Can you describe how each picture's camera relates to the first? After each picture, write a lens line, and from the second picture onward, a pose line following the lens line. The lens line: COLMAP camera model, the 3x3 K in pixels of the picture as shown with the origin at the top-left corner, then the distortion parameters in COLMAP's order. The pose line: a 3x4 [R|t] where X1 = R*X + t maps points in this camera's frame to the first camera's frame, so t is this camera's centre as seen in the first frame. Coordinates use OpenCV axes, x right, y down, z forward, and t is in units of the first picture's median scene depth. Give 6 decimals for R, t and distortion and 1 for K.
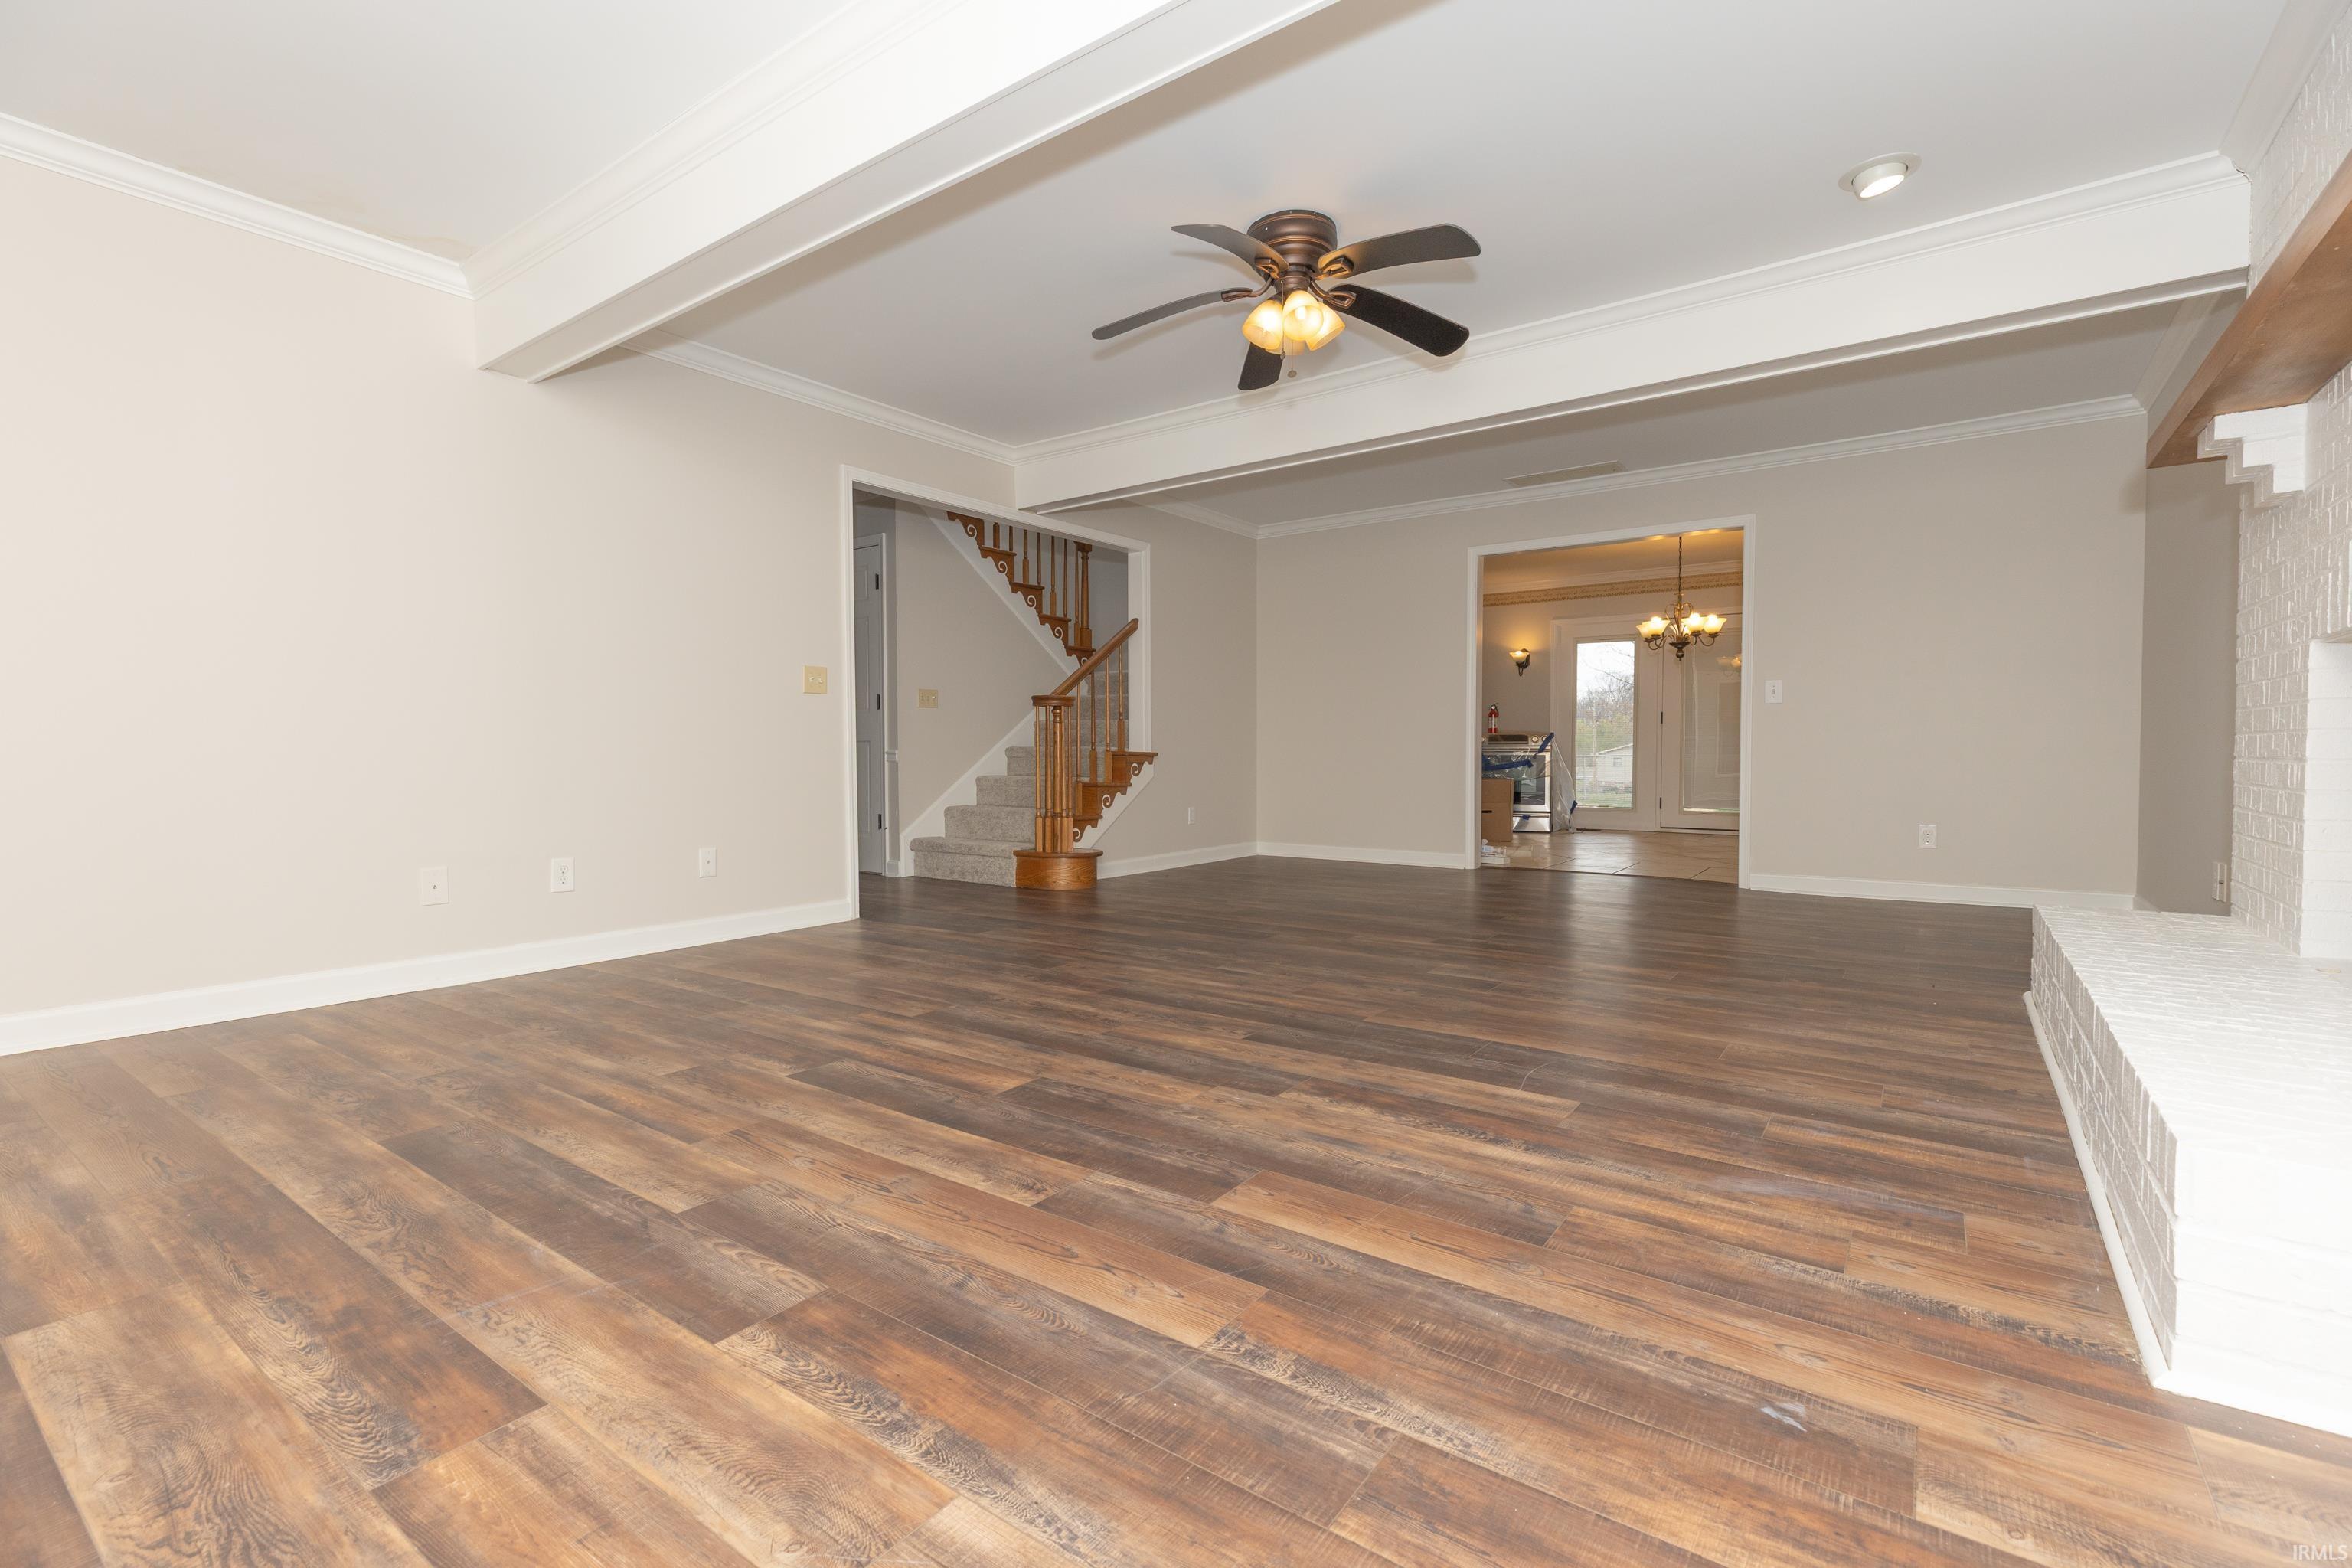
lens RADIAL K [[1054.6, 0, 1186.6], [0, 1054.6, 777.3], [0, 0, 1]] dist [0.005716, -0.000340]
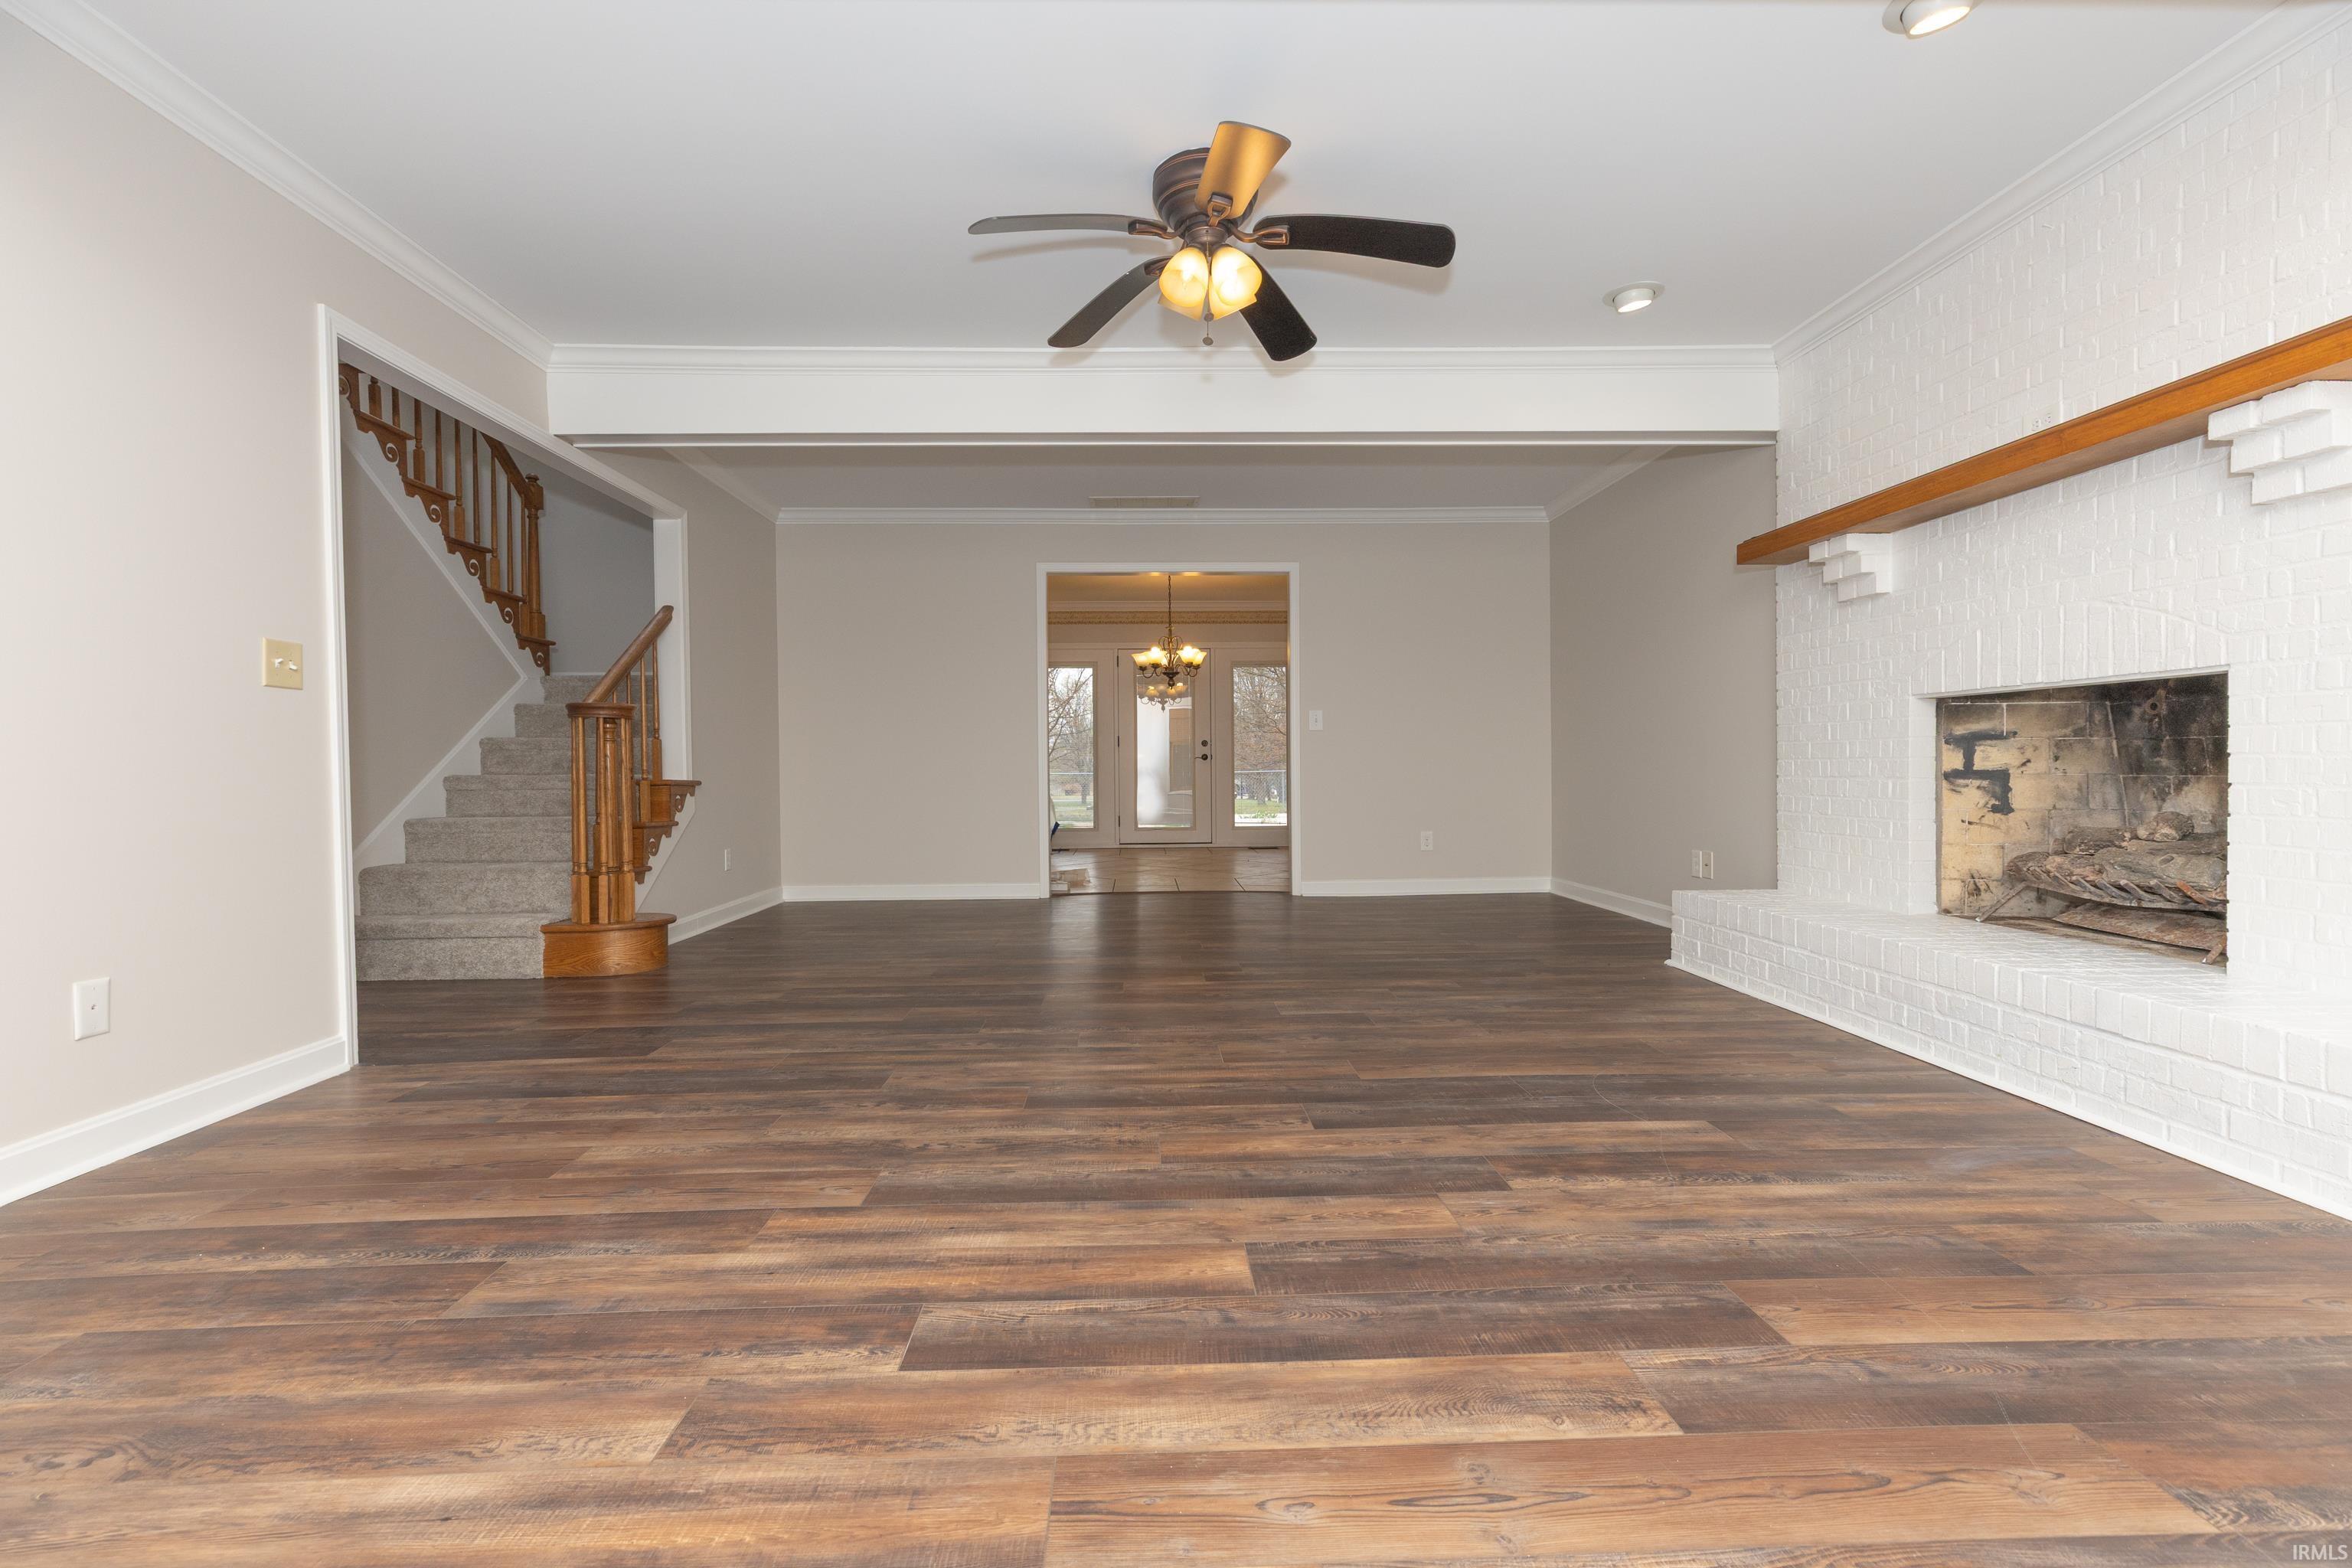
lens RADIAL K [[1054.6, 0, 1175.9], [0, 1054.6, 779.2], [0, 0, 1]] dist [0.005716, -0.000340]
pose [[0.790017, -0.011926, 0.612969, -0.580865], [0.022927, 0.999686, -0.010100, -0.022004], [-0.612657, 0.022033, 0.790042, 0.439488]]
